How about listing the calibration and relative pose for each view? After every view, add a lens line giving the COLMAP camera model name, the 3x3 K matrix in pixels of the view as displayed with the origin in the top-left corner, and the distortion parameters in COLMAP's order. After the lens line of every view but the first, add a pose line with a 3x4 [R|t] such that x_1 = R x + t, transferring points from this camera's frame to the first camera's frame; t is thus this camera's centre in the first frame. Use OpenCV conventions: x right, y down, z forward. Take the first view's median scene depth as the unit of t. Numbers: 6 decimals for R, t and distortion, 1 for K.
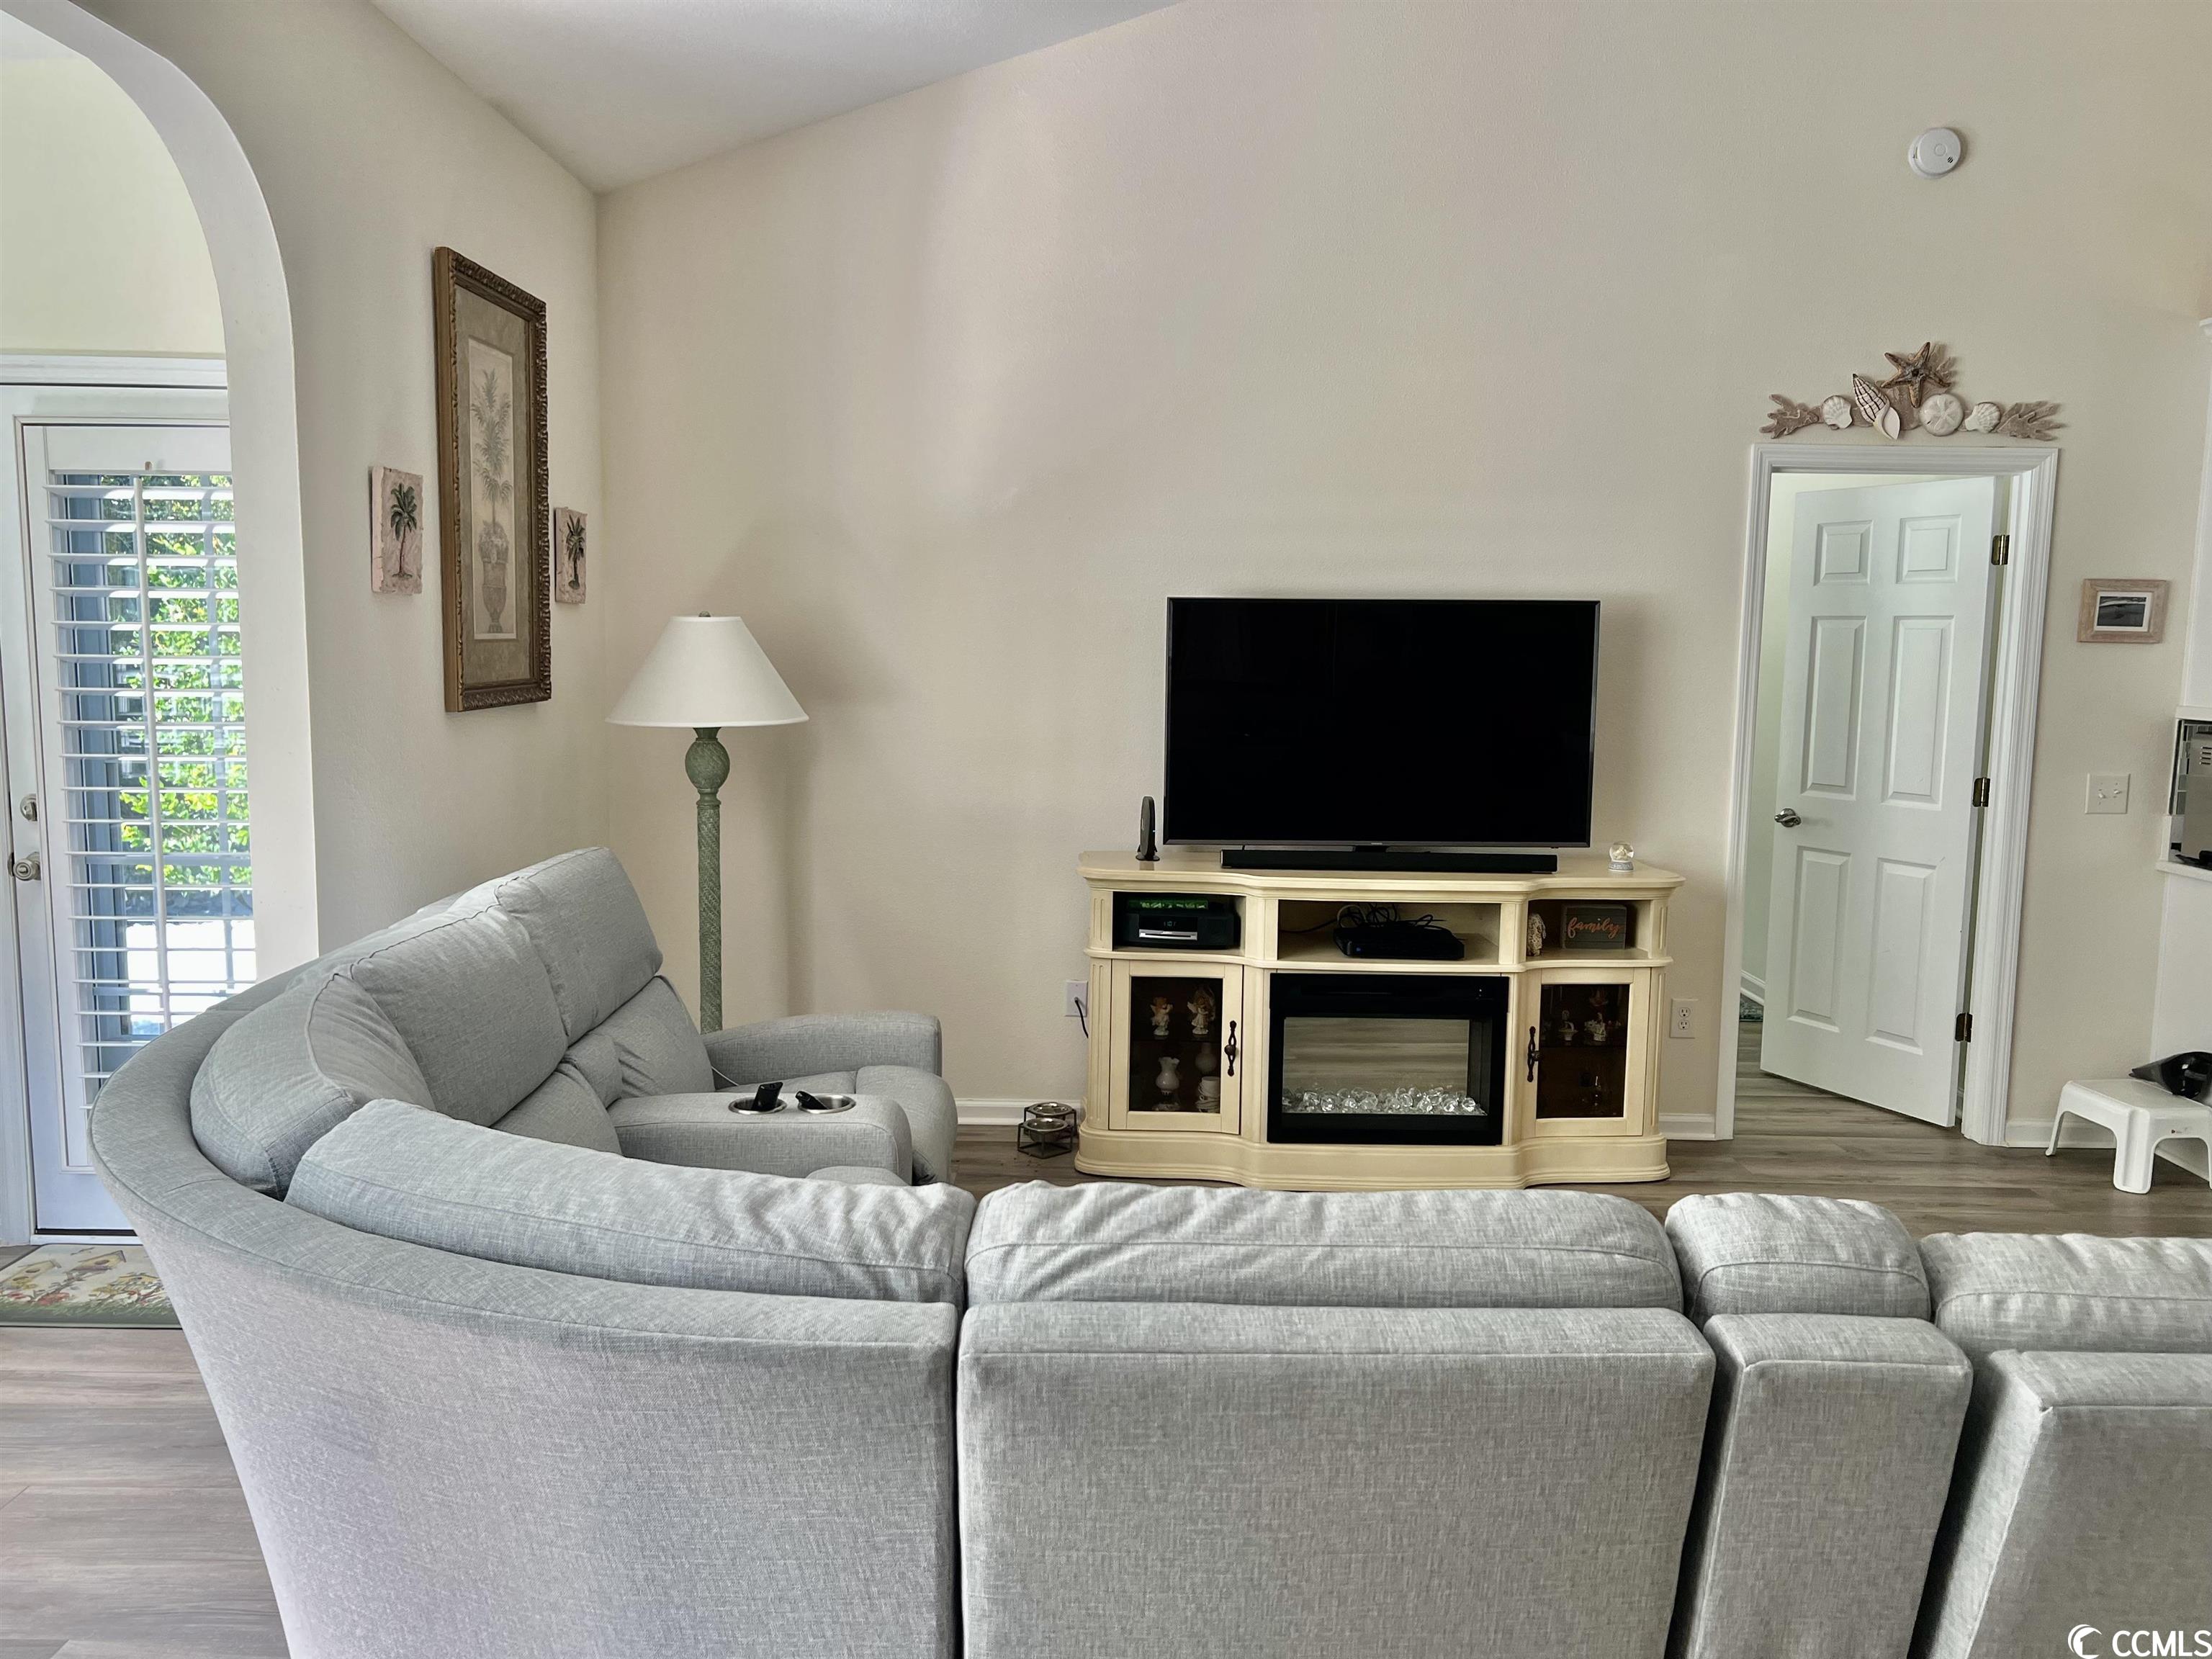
lens RADIAL K [[1684.0, 0, 1117.1], [0, 1684.0, 821.3], [0, 0, 1]] dist [0.053658, -0.053247]
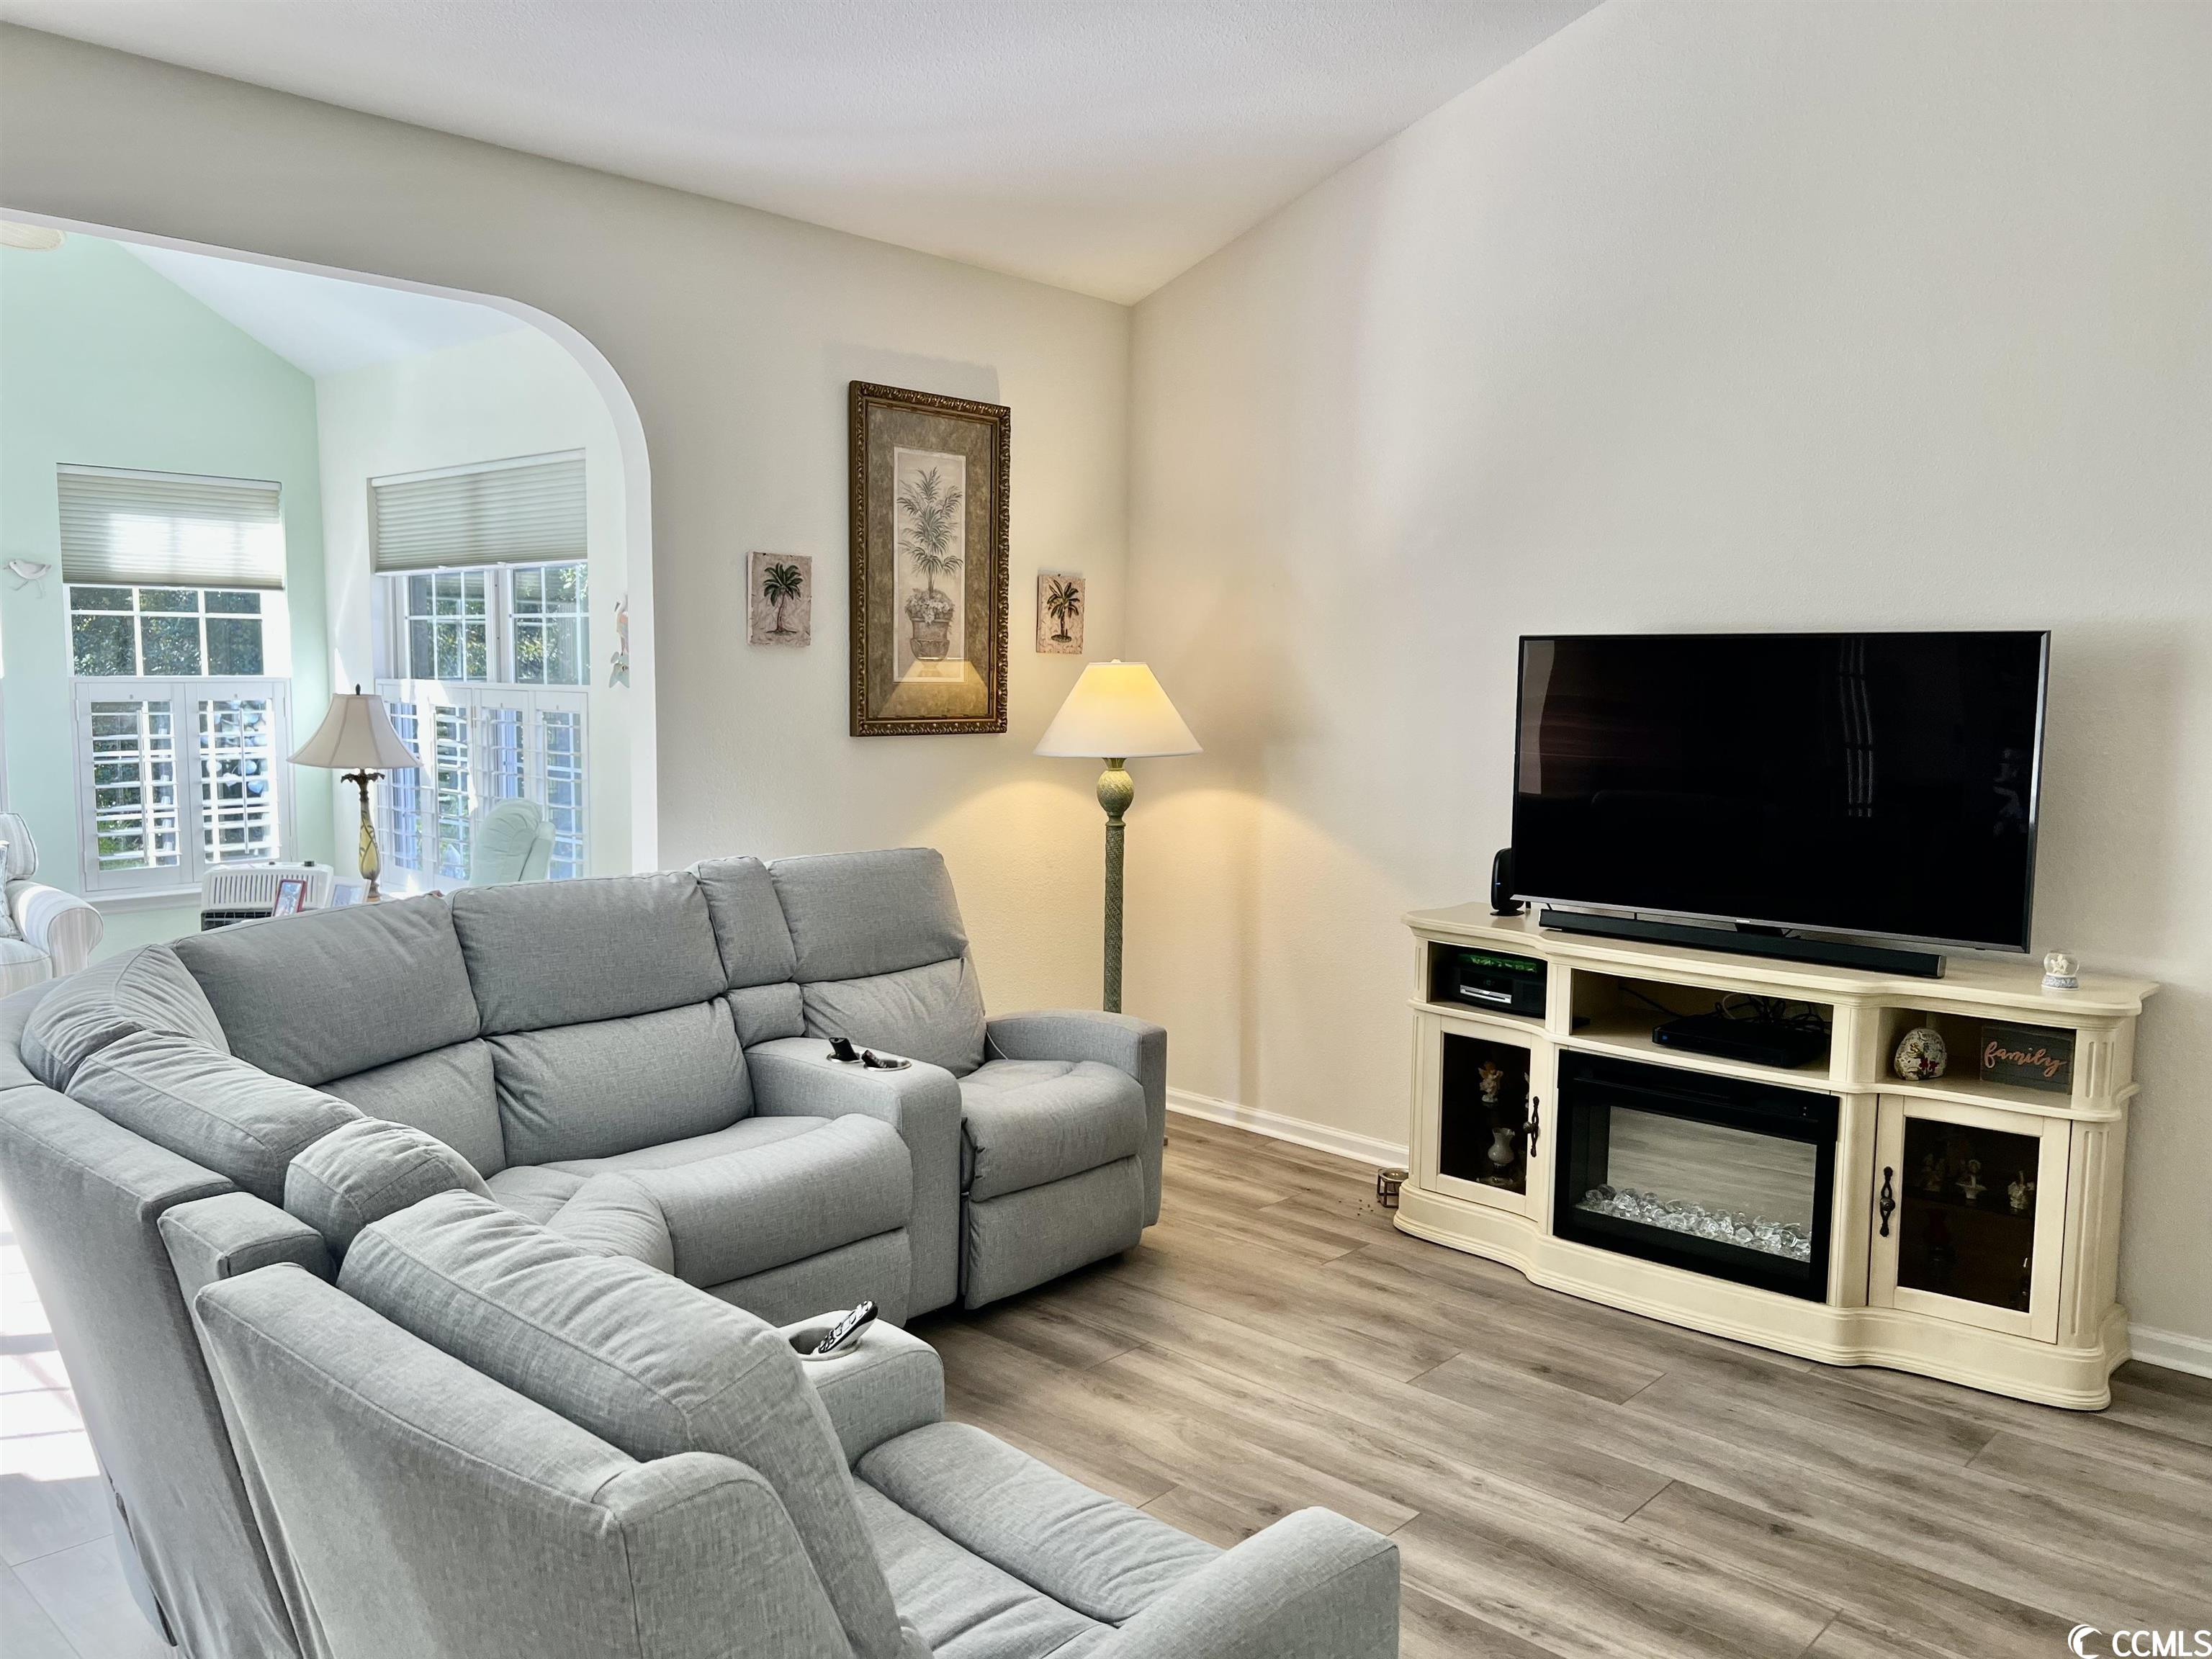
lens RADIAL K [[1684.0, 0, 1103.9], [0, 1684.0, 829.3], [0, 0, 1]] dist [0.053658, -0.053247]
pose [[0.727834, 0.057812, -0.683312, 0.529615], [-0.079954, 0.996798, -0.000828, -0.006878], [0.681076, 0.055236, 0.730126, 0.162298]]
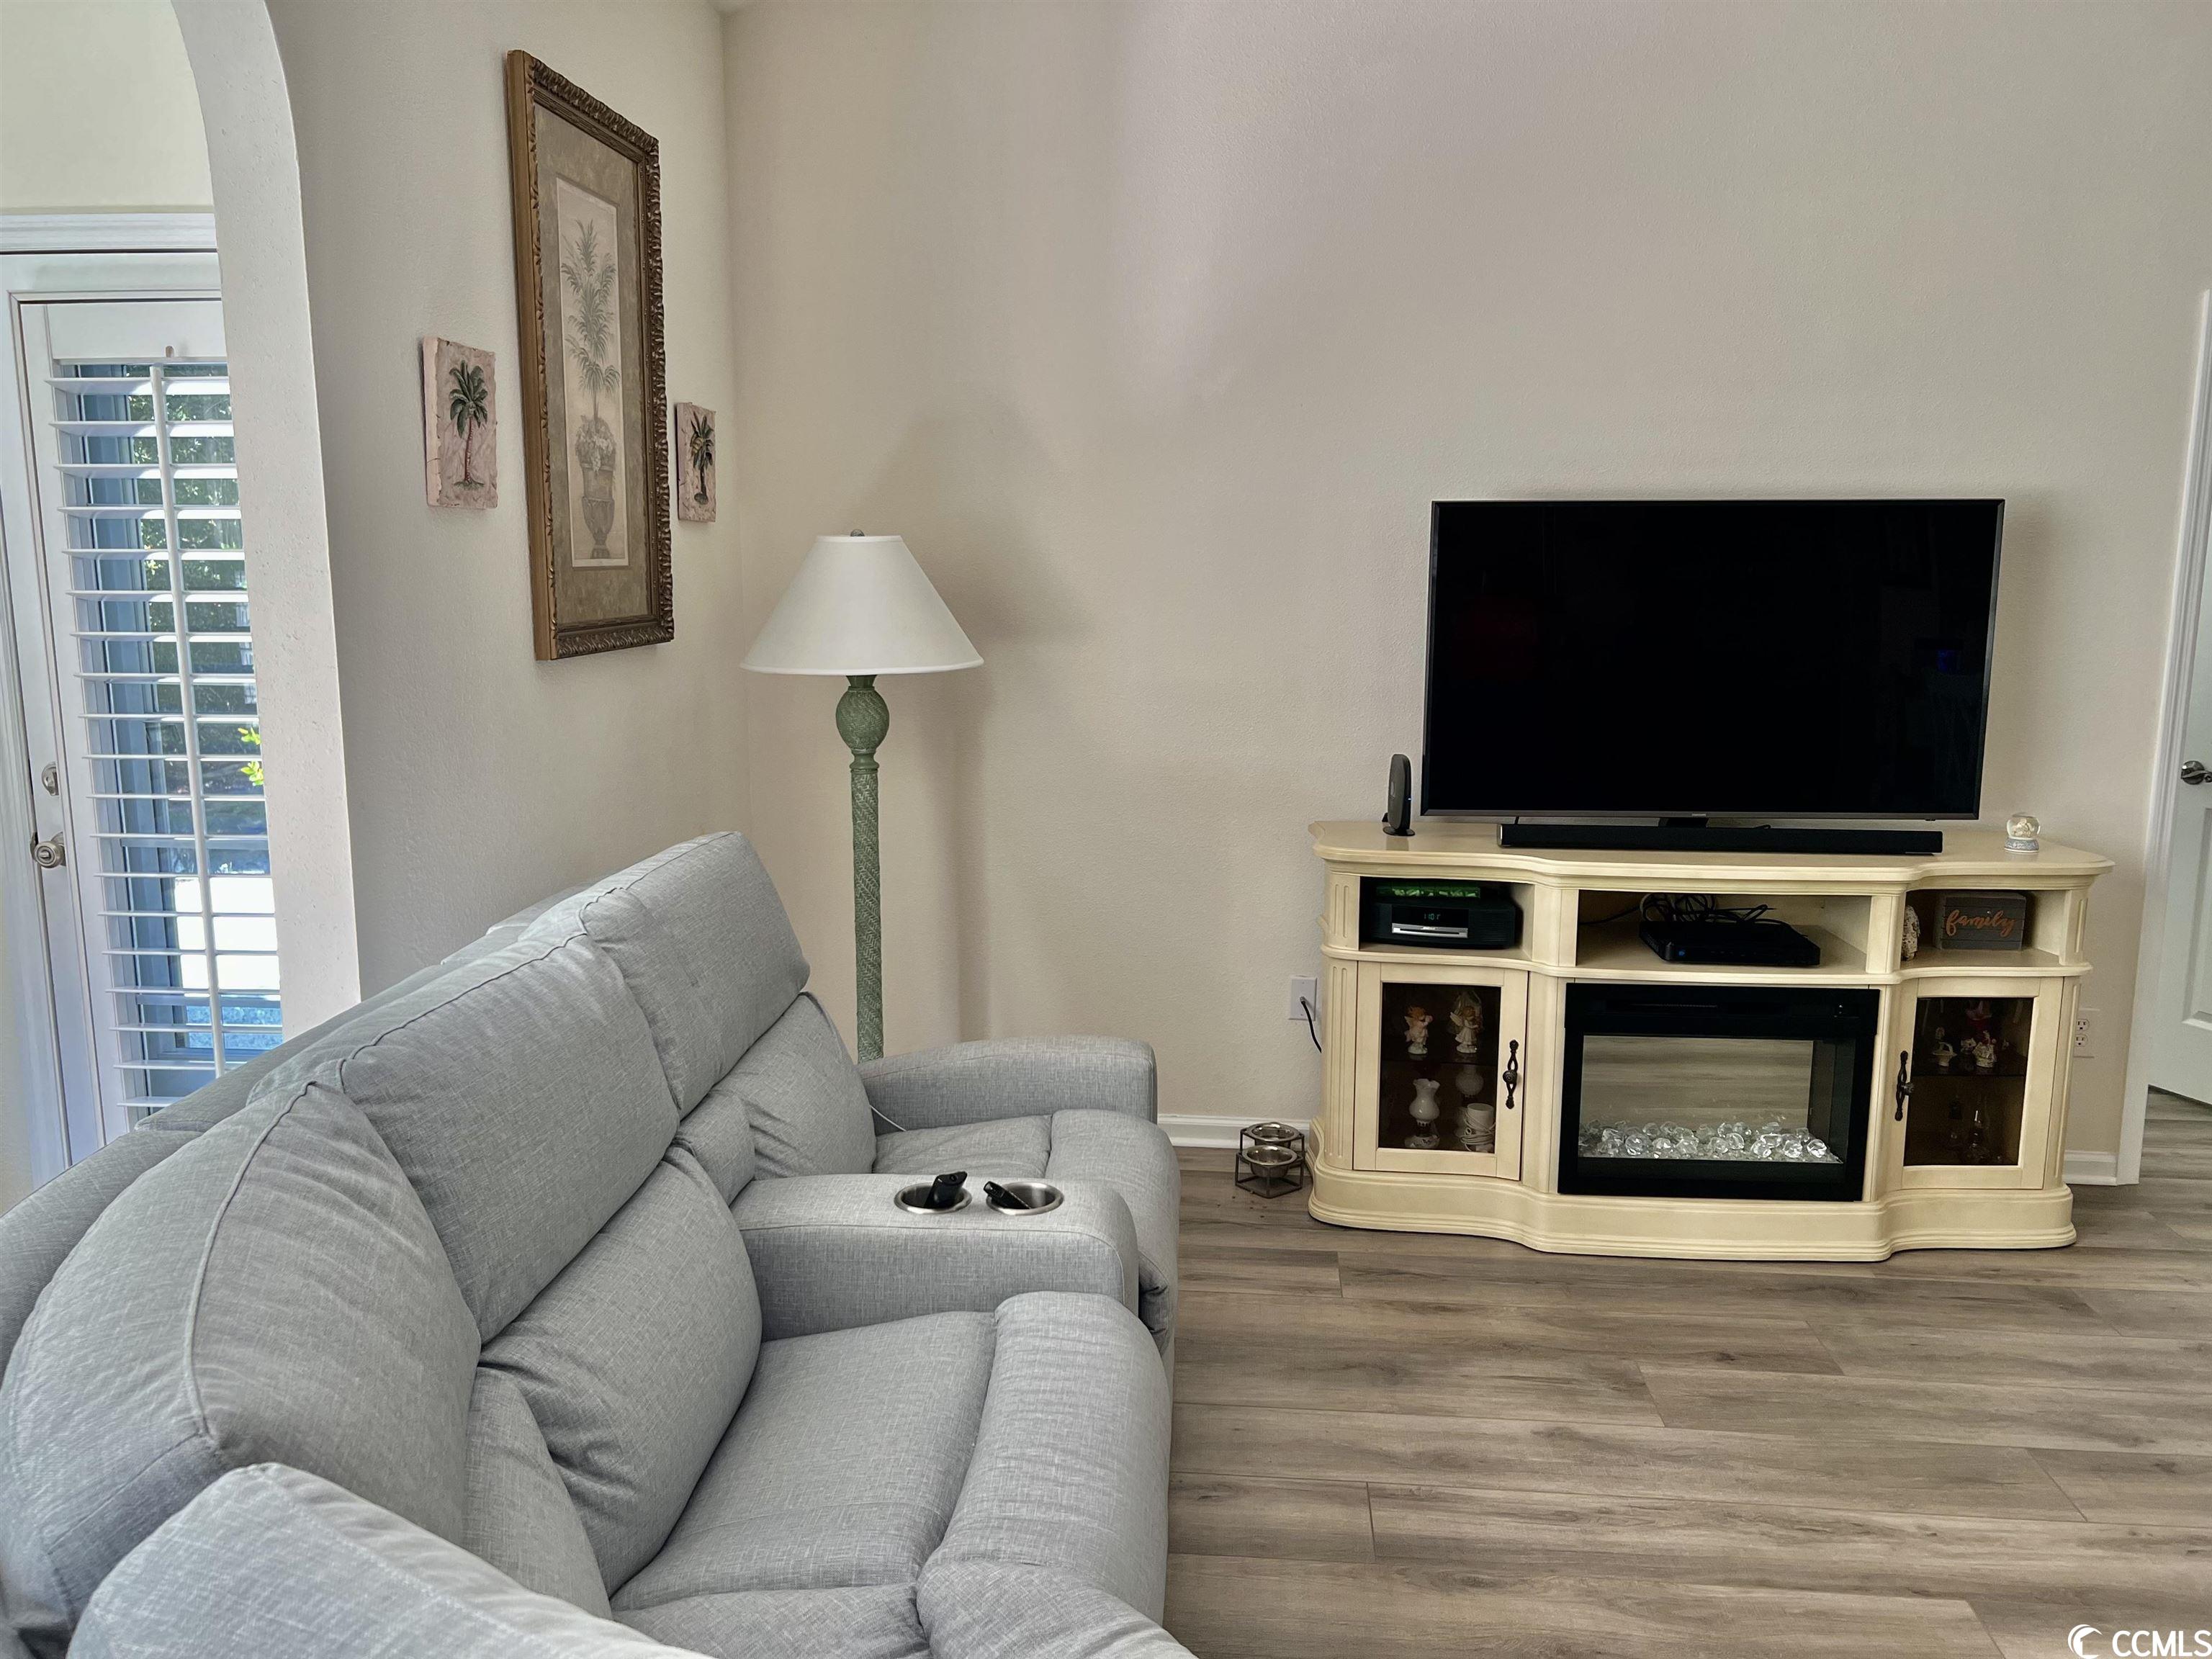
lens RADIAL K [[1684.0, 0, 1116.6], [0, 1684.0, 826.3], [0, 0, 1]] dist [0.053658, -0.053247]
pose [[0.996110, 0.003206, -0.088057, -0.048499], [0.001143, 0.998783, 0.049305, -0.021829], [0.088108, -0.049214, 0.994894, 0.199580]]
